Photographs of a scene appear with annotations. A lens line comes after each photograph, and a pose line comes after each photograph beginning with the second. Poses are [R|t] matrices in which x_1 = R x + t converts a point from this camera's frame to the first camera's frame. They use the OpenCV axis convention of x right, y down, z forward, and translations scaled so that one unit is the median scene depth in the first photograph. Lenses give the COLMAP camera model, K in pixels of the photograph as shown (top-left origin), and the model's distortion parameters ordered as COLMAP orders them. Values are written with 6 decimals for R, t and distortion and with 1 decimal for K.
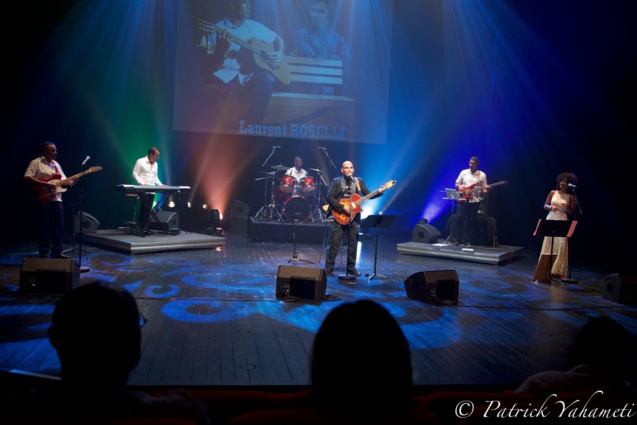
lens RADIAL K [[549.4, 0, 324.7], [0, 549.4, 214.1], [0, 0, 1]] dist [0.000847, 0.011369]
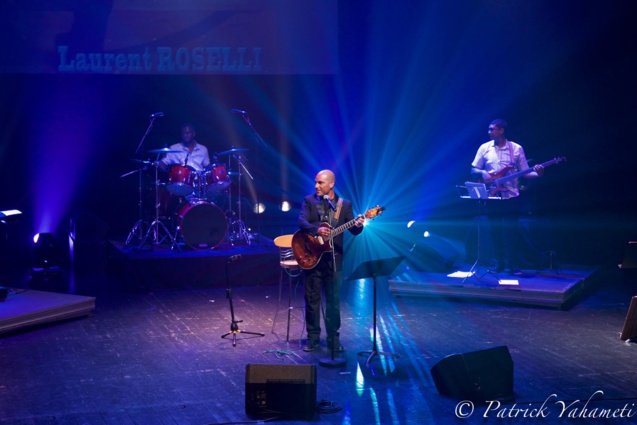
lens RADIAL K [[1169.9, 0, 318.8], [0, 1169.9, 209.6], [0, 0, 1]] dist [0.230605, 0.040257]
pose [[0.990623, -0.068298, 0.118332, -0.073333], [0.062983, 0.996855, 0.048096, -0.074390], [-0.121244, -0.040192, 0.991809, -0.192181]]
